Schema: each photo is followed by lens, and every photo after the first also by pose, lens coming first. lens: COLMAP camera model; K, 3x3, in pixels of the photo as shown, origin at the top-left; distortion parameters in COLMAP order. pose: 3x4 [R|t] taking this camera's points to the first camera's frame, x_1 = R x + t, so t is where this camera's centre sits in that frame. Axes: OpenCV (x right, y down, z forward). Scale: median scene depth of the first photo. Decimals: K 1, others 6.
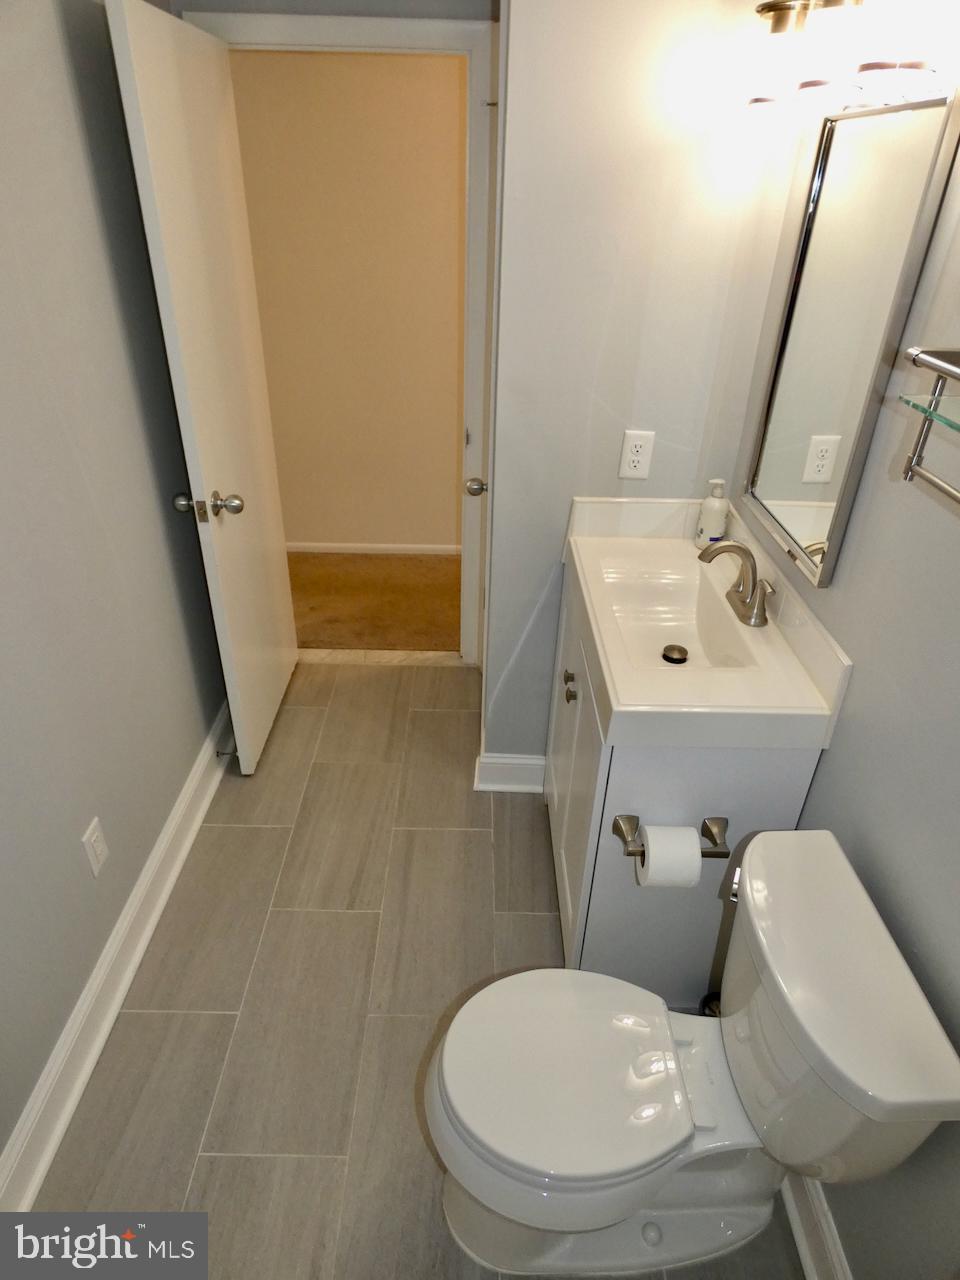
lens RADIAL K [[769.4, 0, 480.0], [0, 769.4, 640.0], [0, 0, 1]] dist [-0.002694, -0.002714]
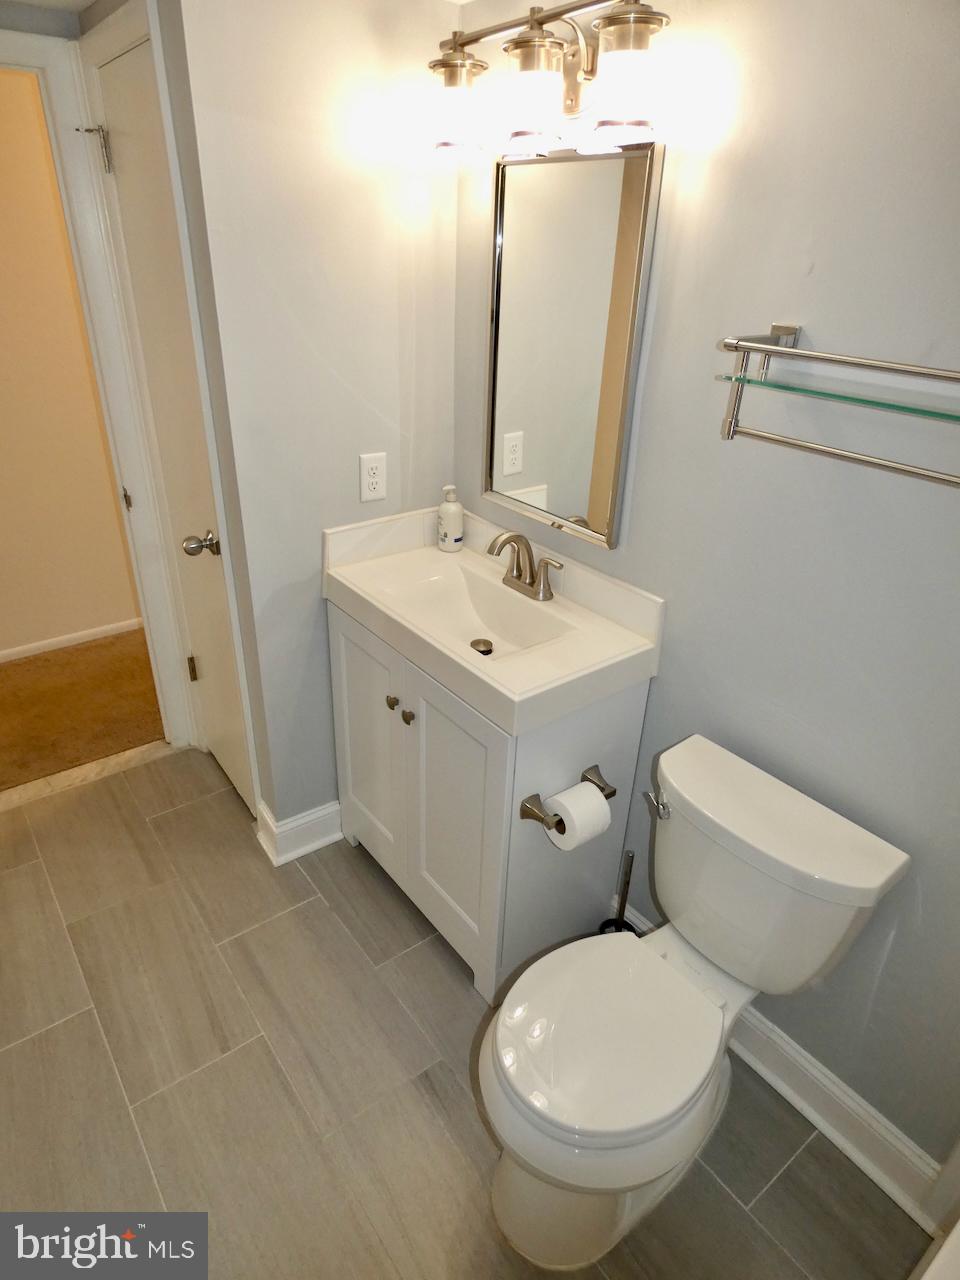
lens RADIAL K [[764.3, 0, 480.0], [0, 764.3, 640.0], [0, 0, 1]] dist [-0.009030, -0.000832]
pose [[0.791655, -0.283593, 0.541163, -0.294555], [0.306402, 0.950592, 0.049925, -0.040935], [-0.528583, 0.126290, 0.839435, 0.096455]]
